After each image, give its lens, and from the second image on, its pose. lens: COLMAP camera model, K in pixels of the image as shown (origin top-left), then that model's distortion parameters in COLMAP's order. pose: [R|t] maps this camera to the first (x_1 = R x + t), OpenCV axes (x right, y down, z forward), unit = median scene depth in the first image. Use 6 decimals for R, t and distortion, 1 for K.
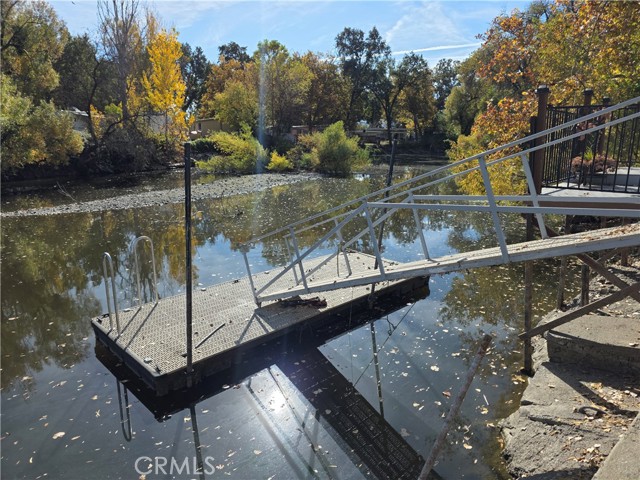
lens RADIAL K [[428.6, 0, 325.1], [0, 428.6, 239.2], [0, 0, 1]] dist [0.049676, -0.042036]
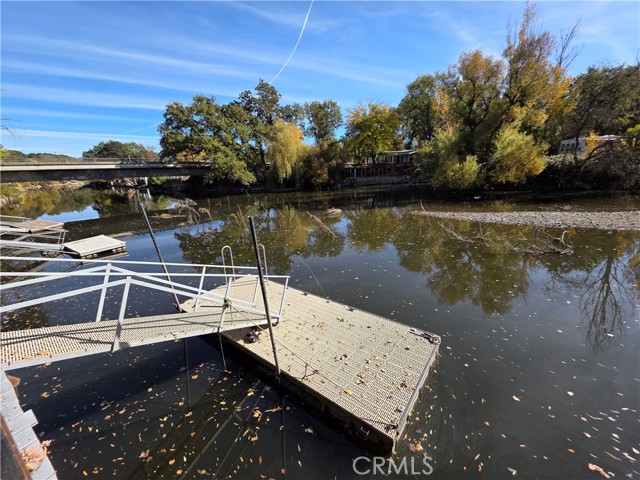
lens RADIAL K [[254.2, 0, 321.0], [0, 254.2, 238.3], [0, 0, 1]] dist [-0.002572, 0.000136]
pose [[0.139802, 0.256216, -0.956456, 0.094109], [-0.178745, 0.956604, 0.230129, -0.047633], [0.973913, 0.138790, 0.179532, 0.158077]]
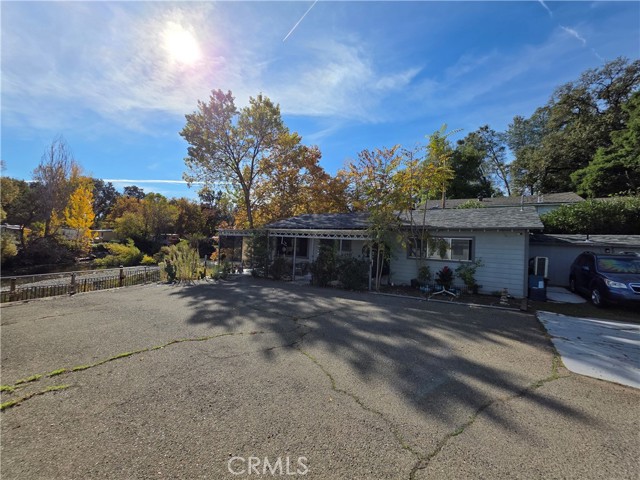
lens RADIAL K [[254.2, 0, 322.1], [0, 254.2, 237.3], [0, 0, 1]] dist [-0.002572, 0.000136]
pose [[0.906448, 0.051913, 0.419115, 0.104874], [0.047002, 0.973849, -0.222279, 0.015076], [-0.419694, 0.221184, 0.880304, -0.329617]]
